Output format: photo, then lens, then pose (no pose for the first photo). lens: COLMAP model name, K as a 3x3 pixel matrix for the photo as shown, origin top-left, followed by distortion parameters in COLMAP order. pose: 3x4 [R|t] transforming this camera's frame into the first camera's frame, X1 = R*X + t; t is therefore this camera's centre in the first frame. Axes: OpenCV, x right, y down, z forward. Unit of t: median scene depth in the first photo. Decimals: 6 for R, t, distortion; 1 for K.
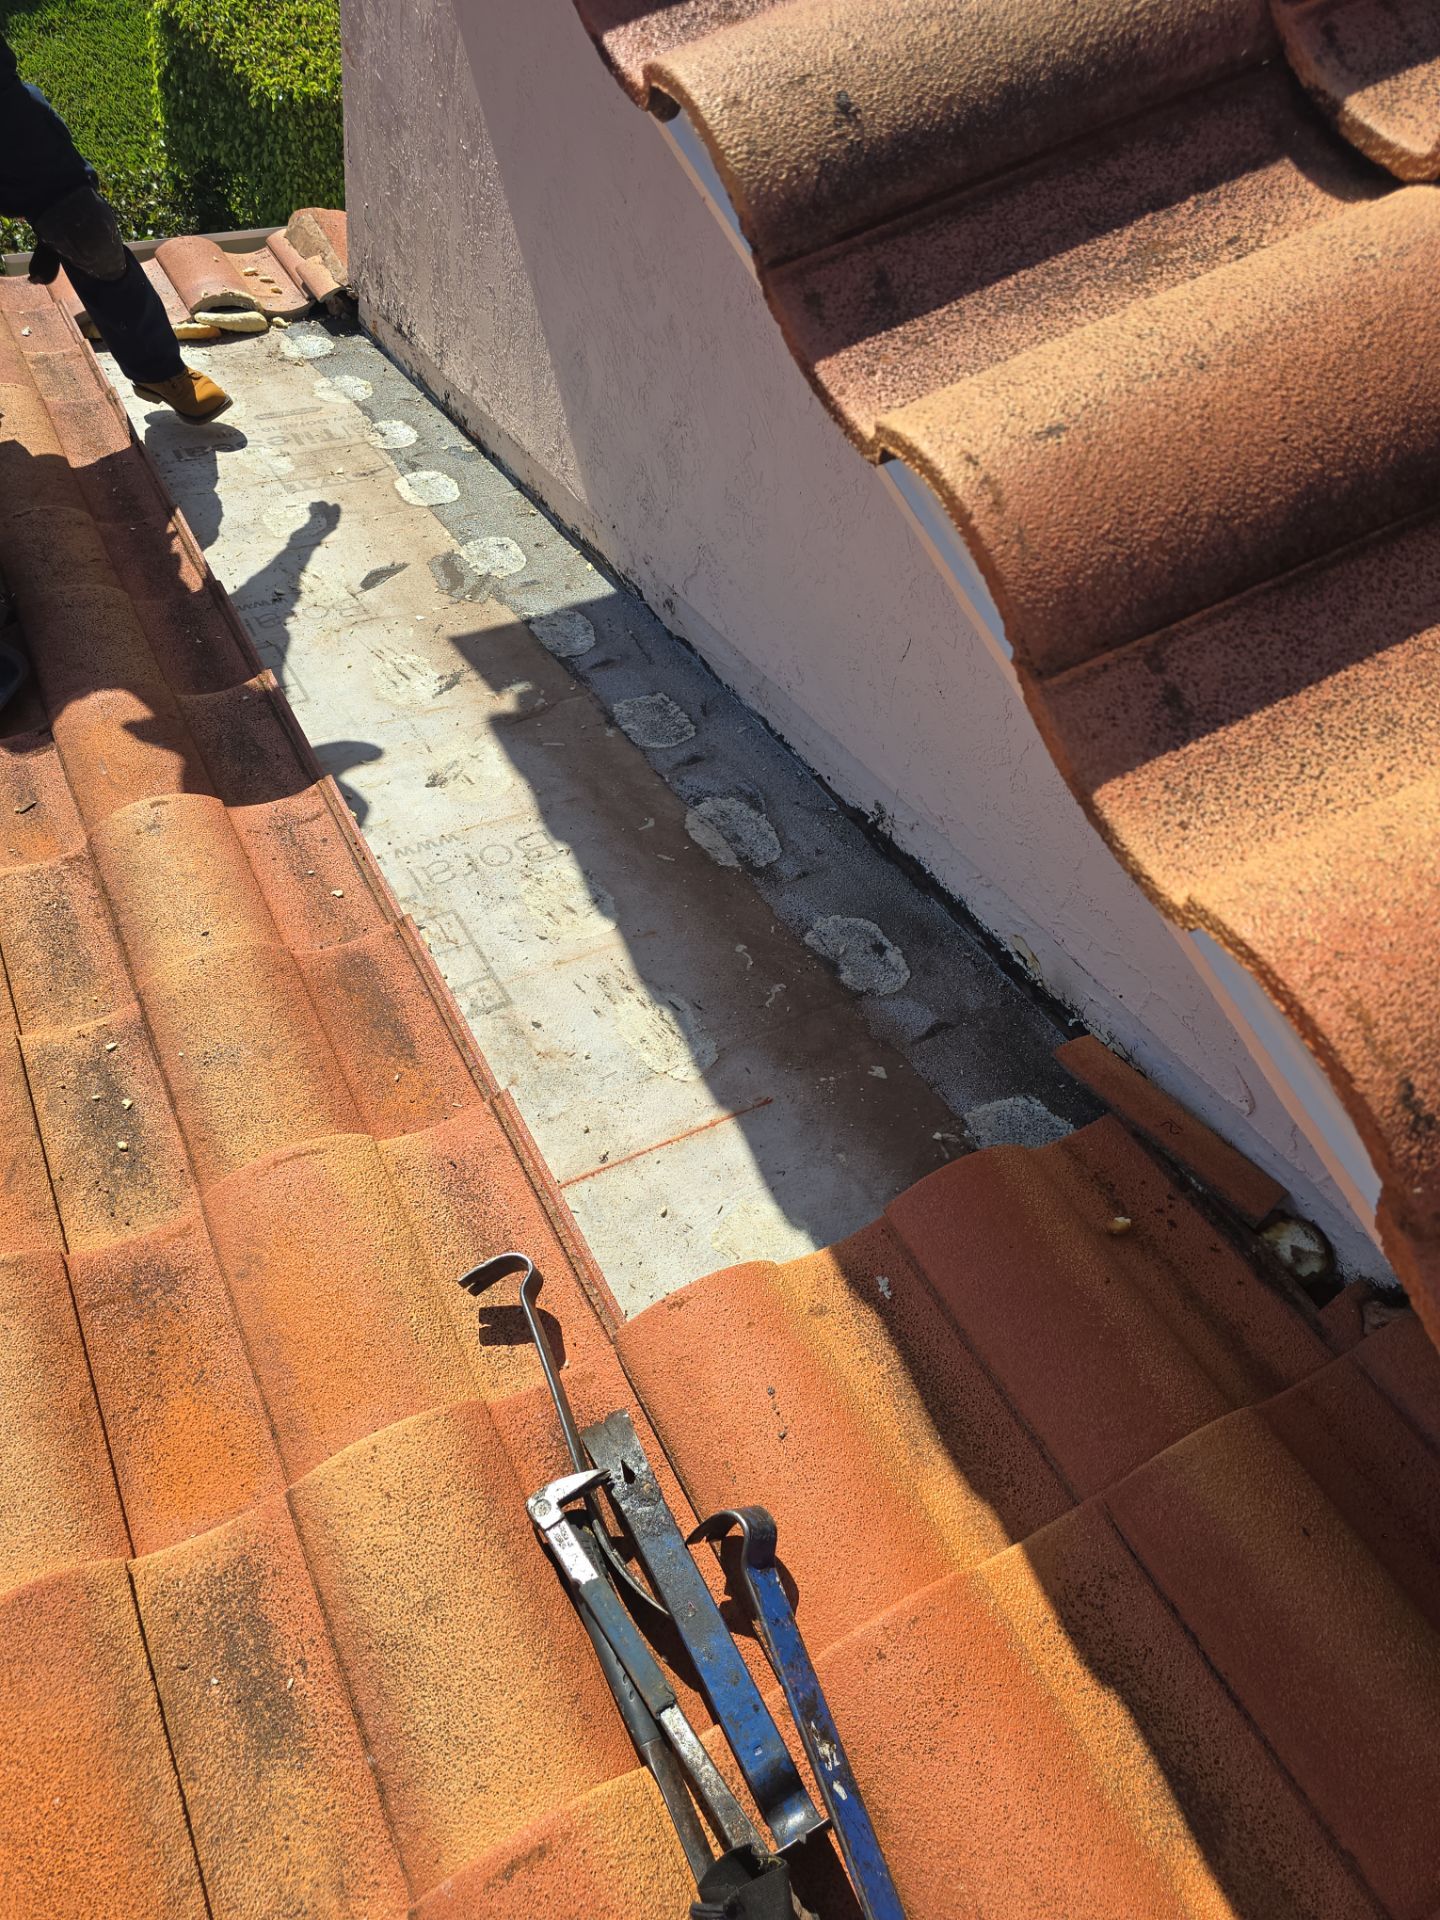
lens RADIAL K [[1287.9, 0, 717.0], [0, 1287.9, 958.9], [0, 0, 1]] dist [0.044795, -0.040380]
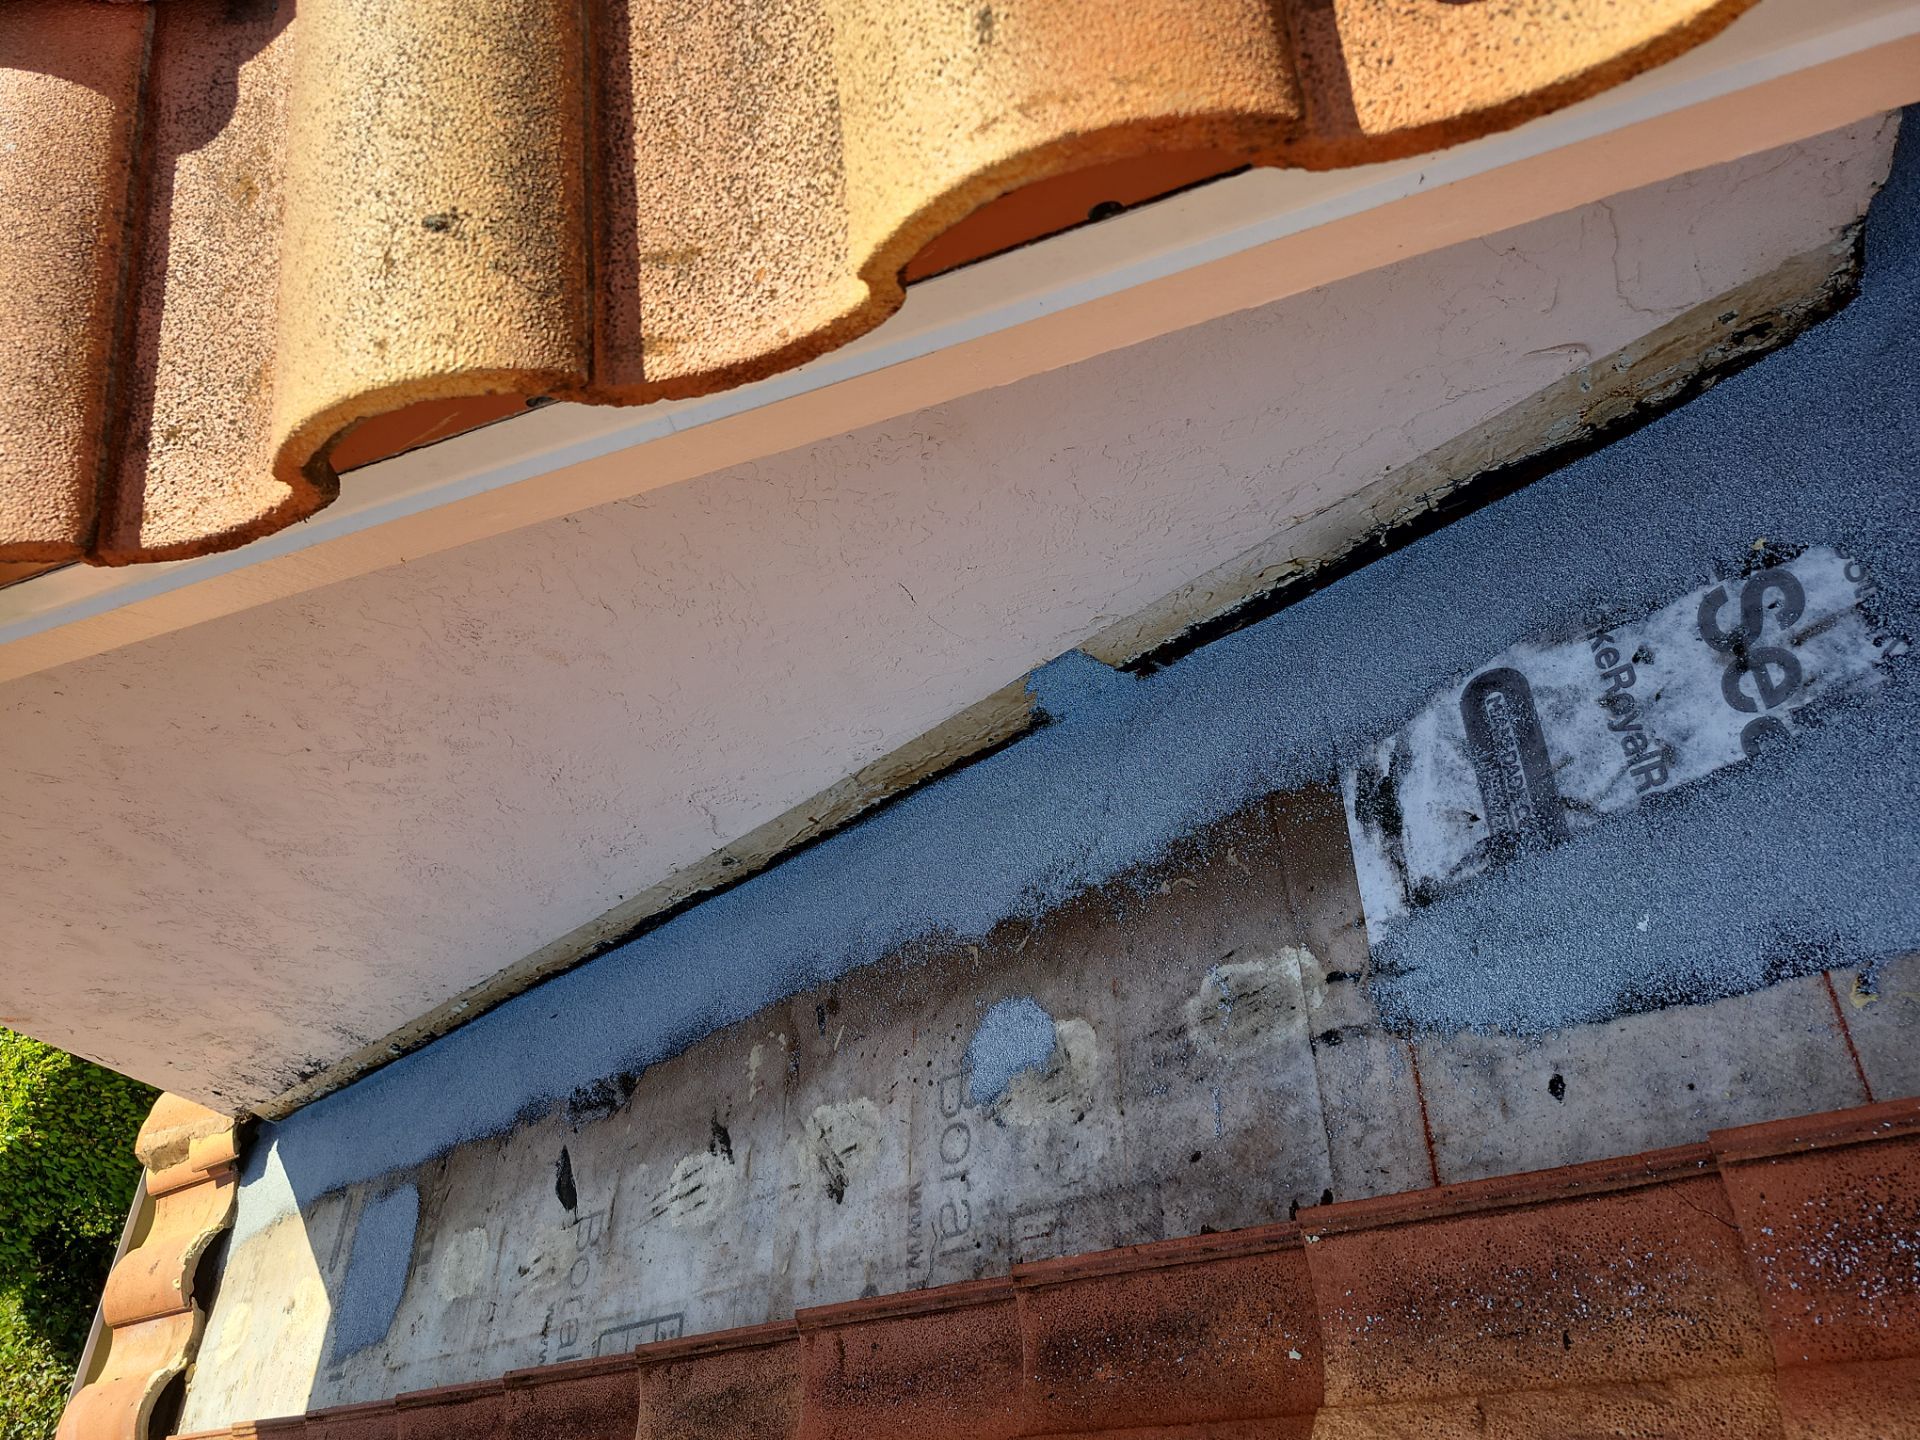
lens RADIAL K [[1352.7, 0, 952.3], [0, 1352.7, 735.9], [0, 0, 1]] dist [0.039832, -0.045205]
pose [[0.328800, -0.927567, 0.177510, -0.105164], [0.943365, 0.313792, -0.107685, -0.087513], [0.044184, 0.202864, 0.978210, 0.133628]]
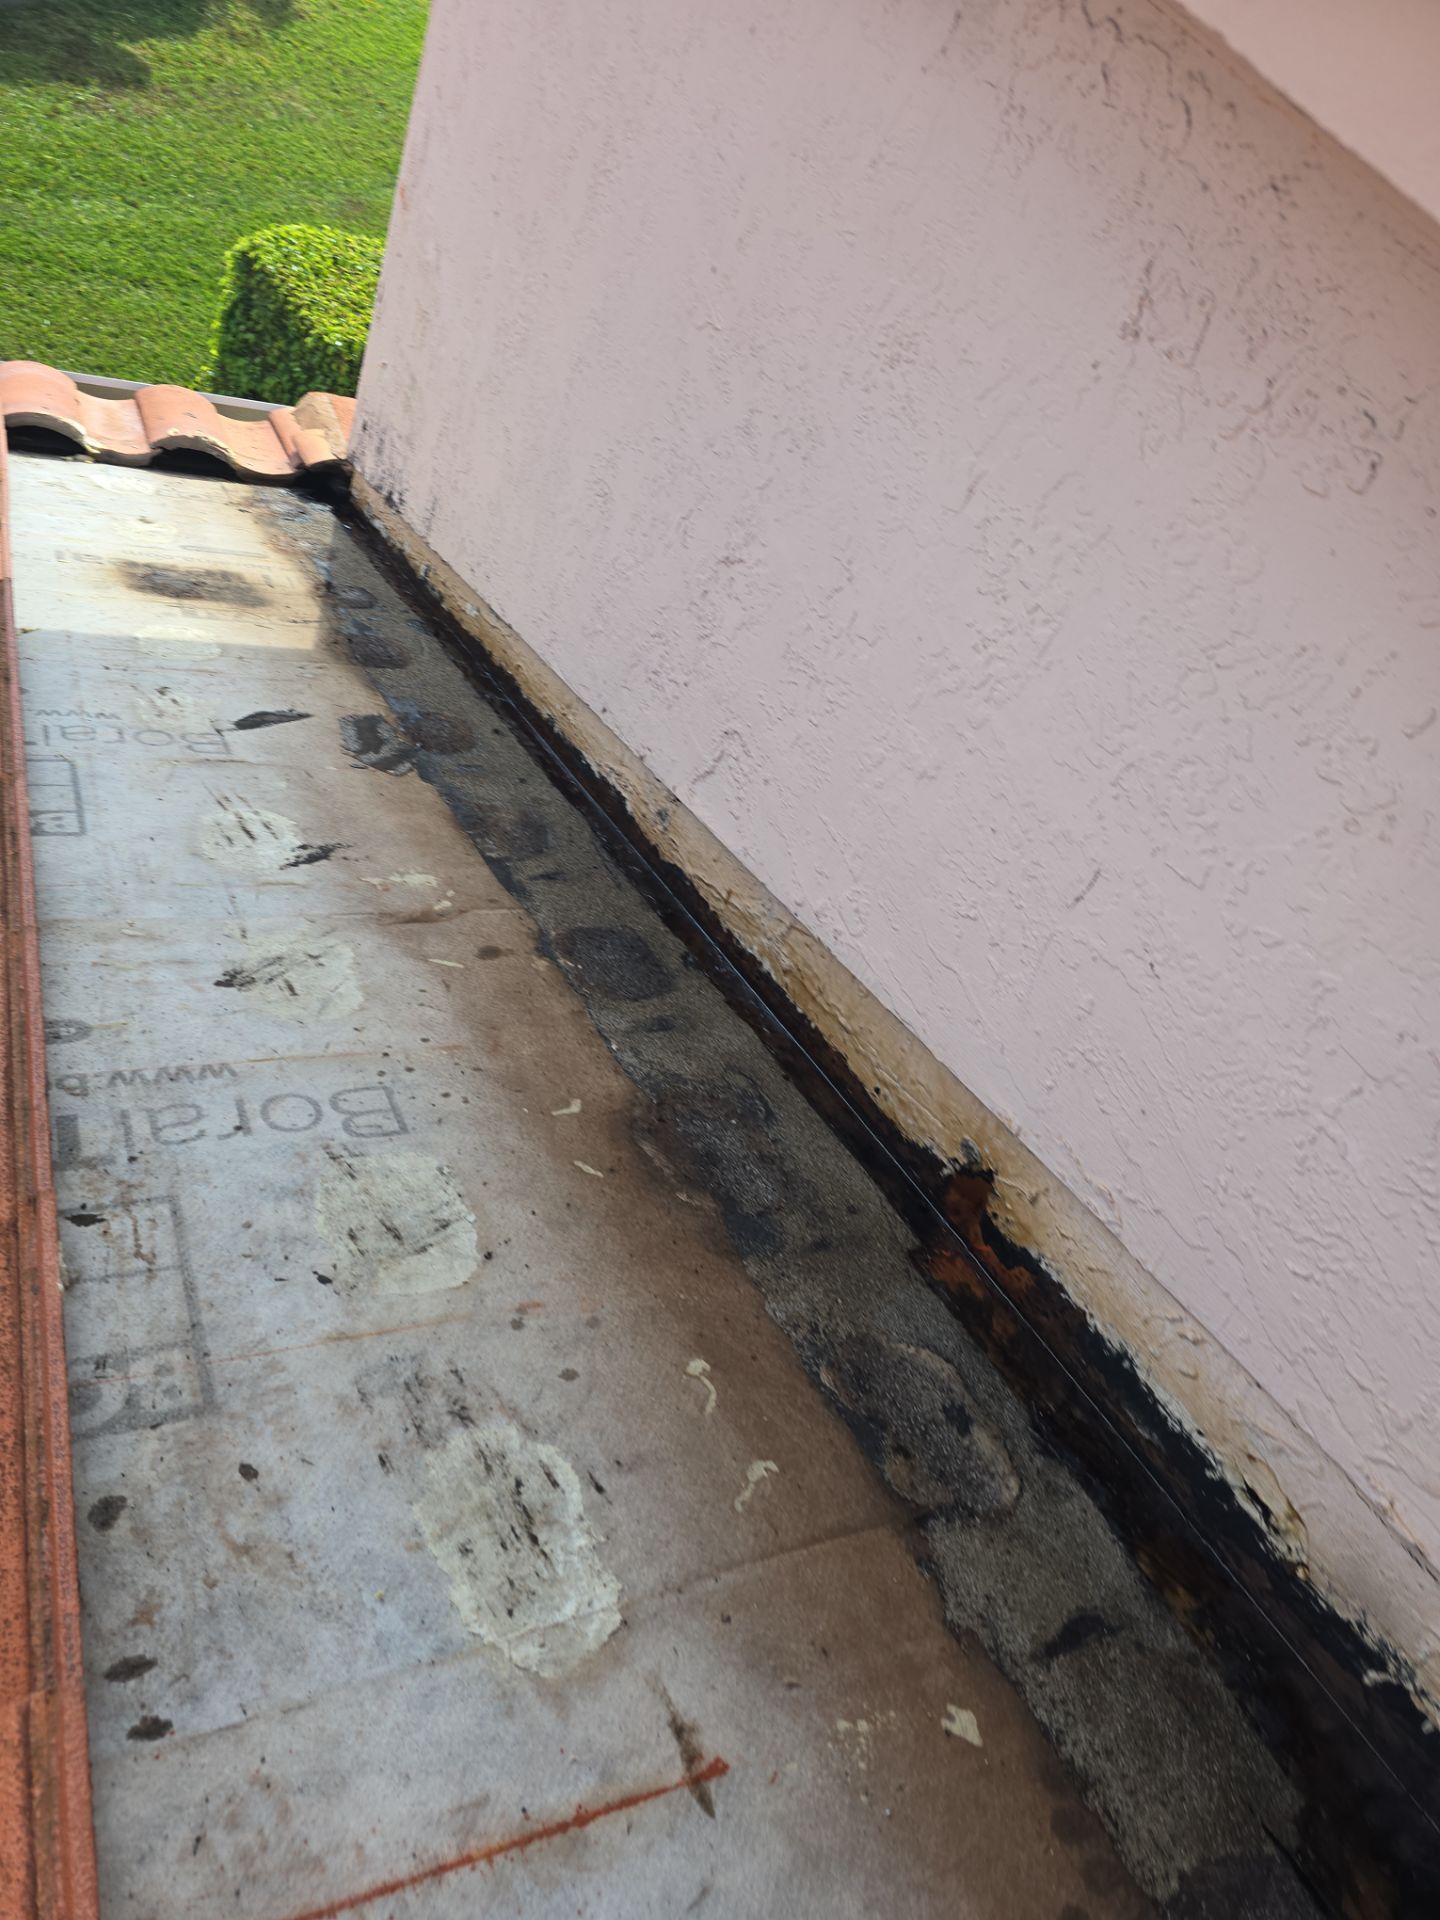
lens RADIAL K [[1287.9, 0, 720.2], [0, 1287.9, 995.5], [0, 0, 1]] dist [0.044795, -0.040380]
pose [[0.979493, 0.195125, 0.050206, -0.033245], [-0.177411, 0.953382, -0.244105, -0.031144], [-0.095497, 0.230192, 0.968448, 0.526353]]
